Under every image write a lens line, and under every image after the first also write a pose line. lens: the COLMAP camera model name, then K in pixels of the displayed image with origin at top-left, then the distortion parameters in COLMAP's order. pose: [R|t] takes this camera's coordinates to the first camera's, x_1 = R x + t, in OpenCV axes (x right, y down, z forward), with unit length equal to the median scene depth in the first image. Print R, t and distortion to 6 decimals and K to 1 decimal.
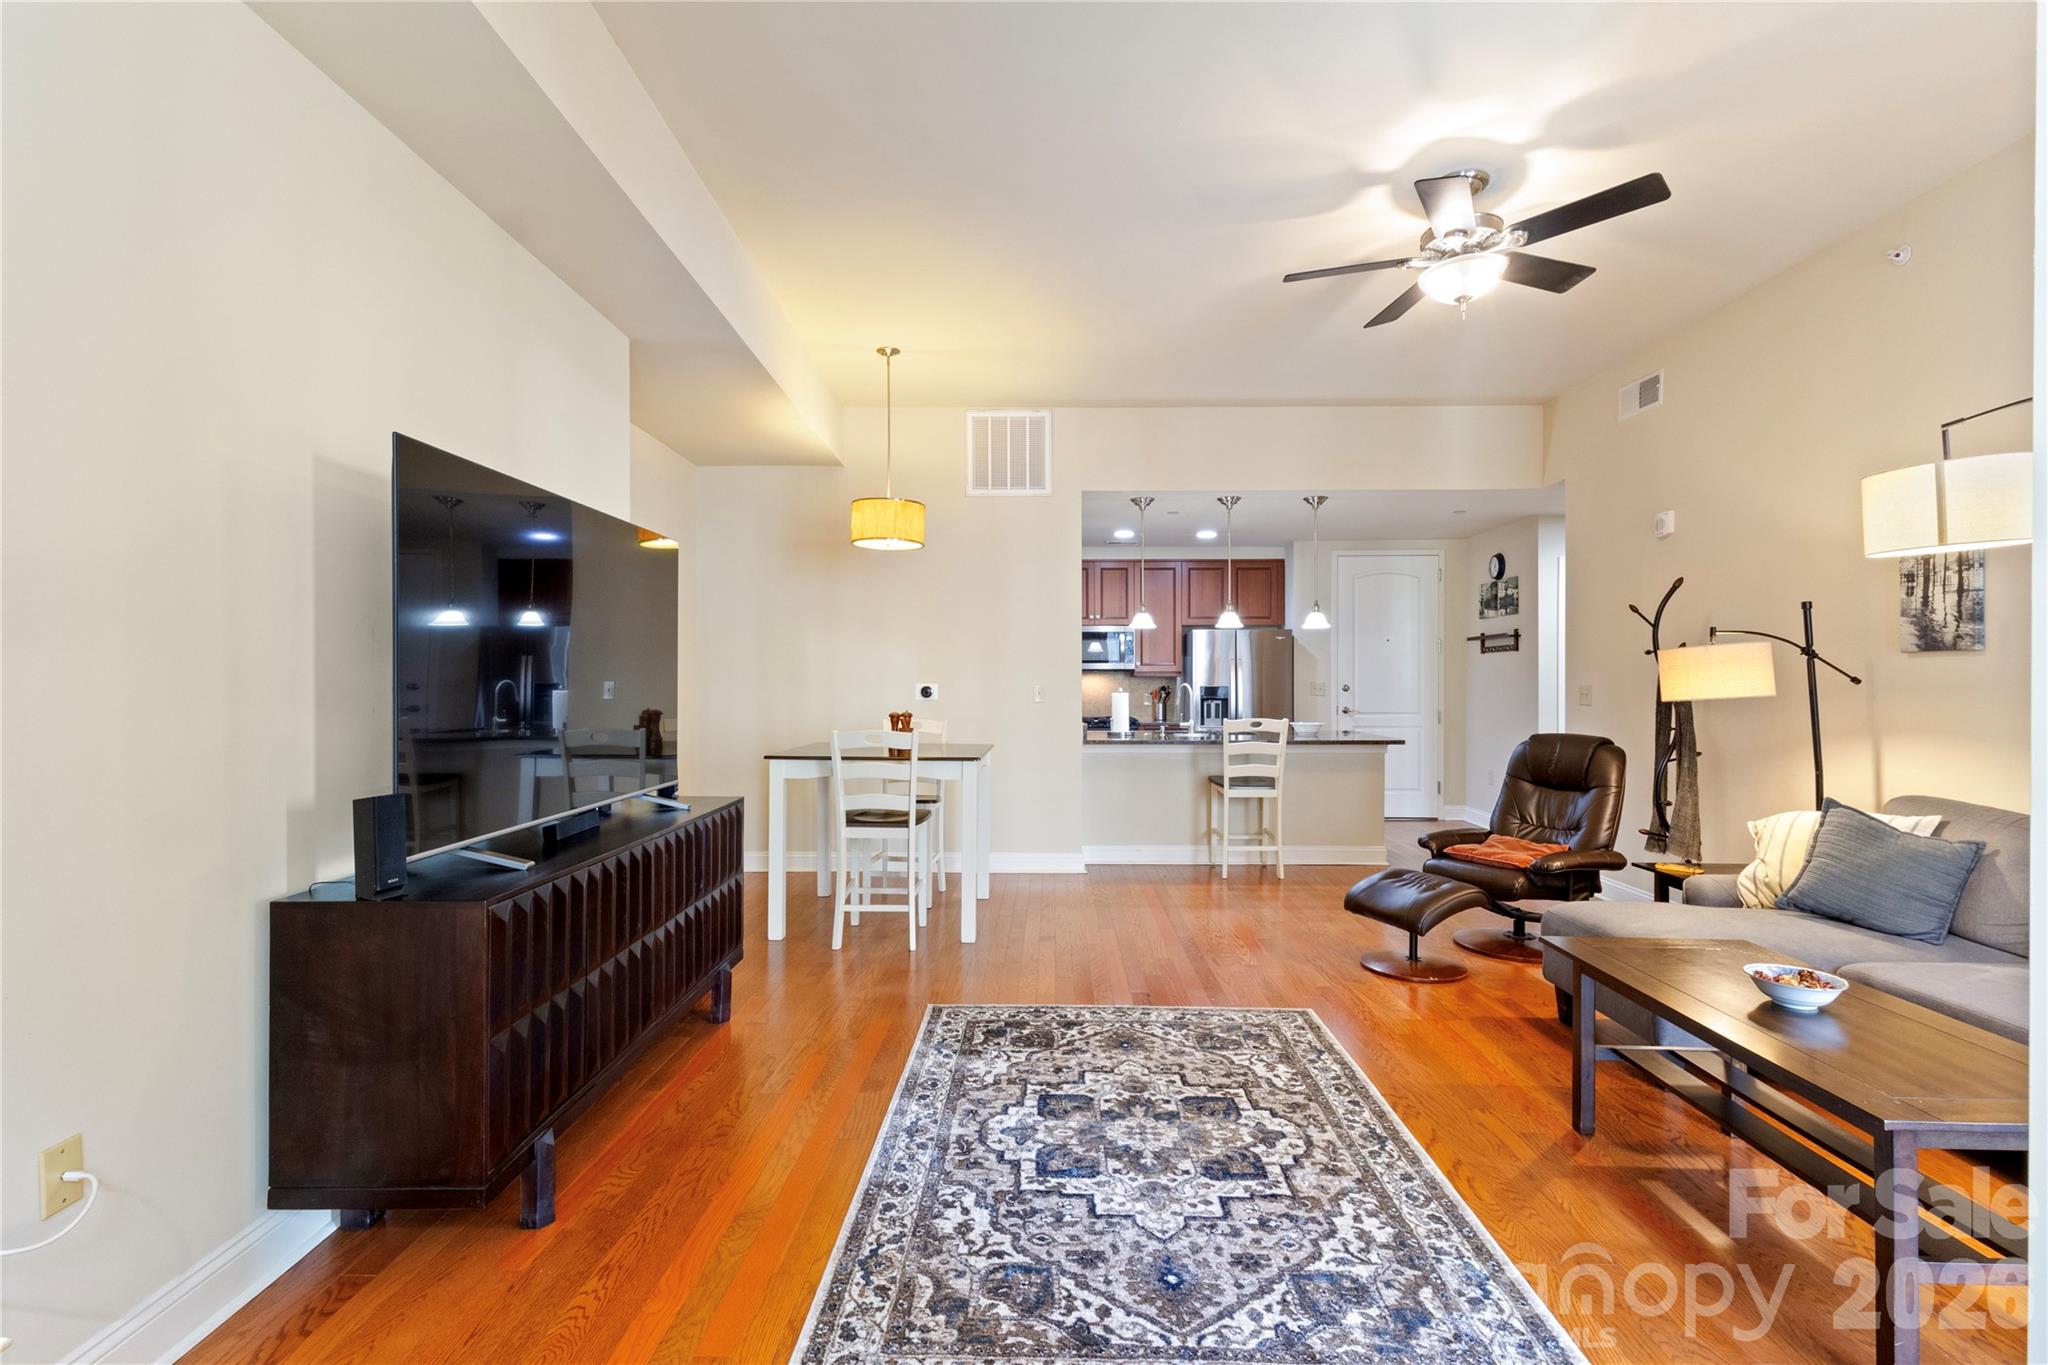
lens RADIAL K [[963.2, 0, 1017.1], [0, 963.2, 682.1], [0, 0, 1]] dist [0.007806, -0.000834]
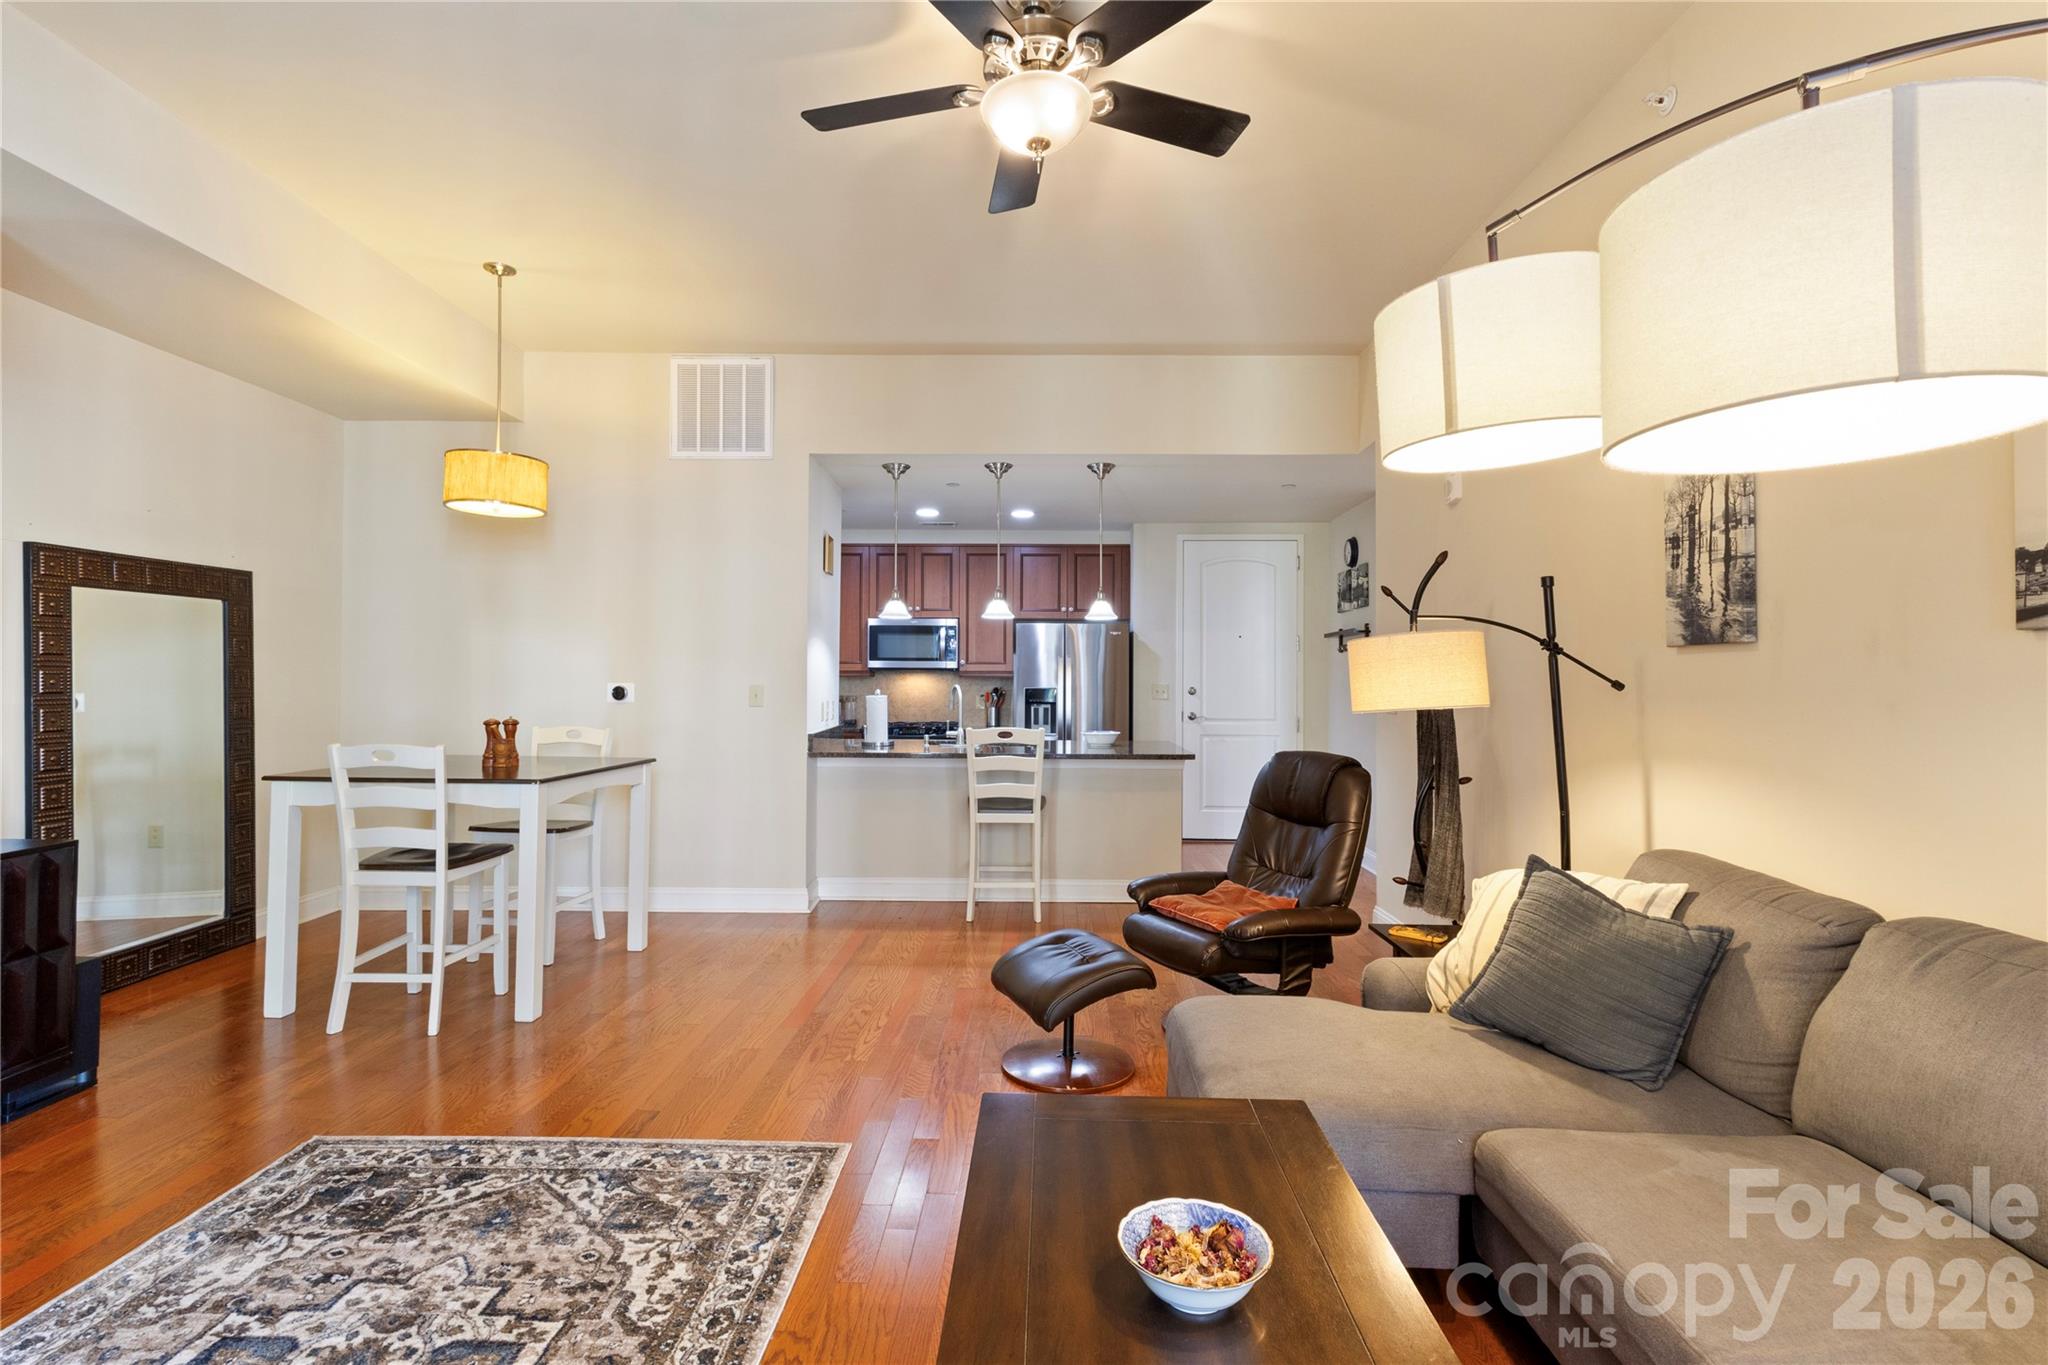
lens RADIAL K [[967.1, 0, 1023.0], [0, 967.1, 664.9], [0, 0, 1]] dist [0.003942, 0.000780]
pose [[0.999970, 0.005563, 0.005462, 0.418720], [-0.005461, 0.999815, -0.018420, -0.001220], [-0.005564, 0.018389, 0.999815, 0.276297]]
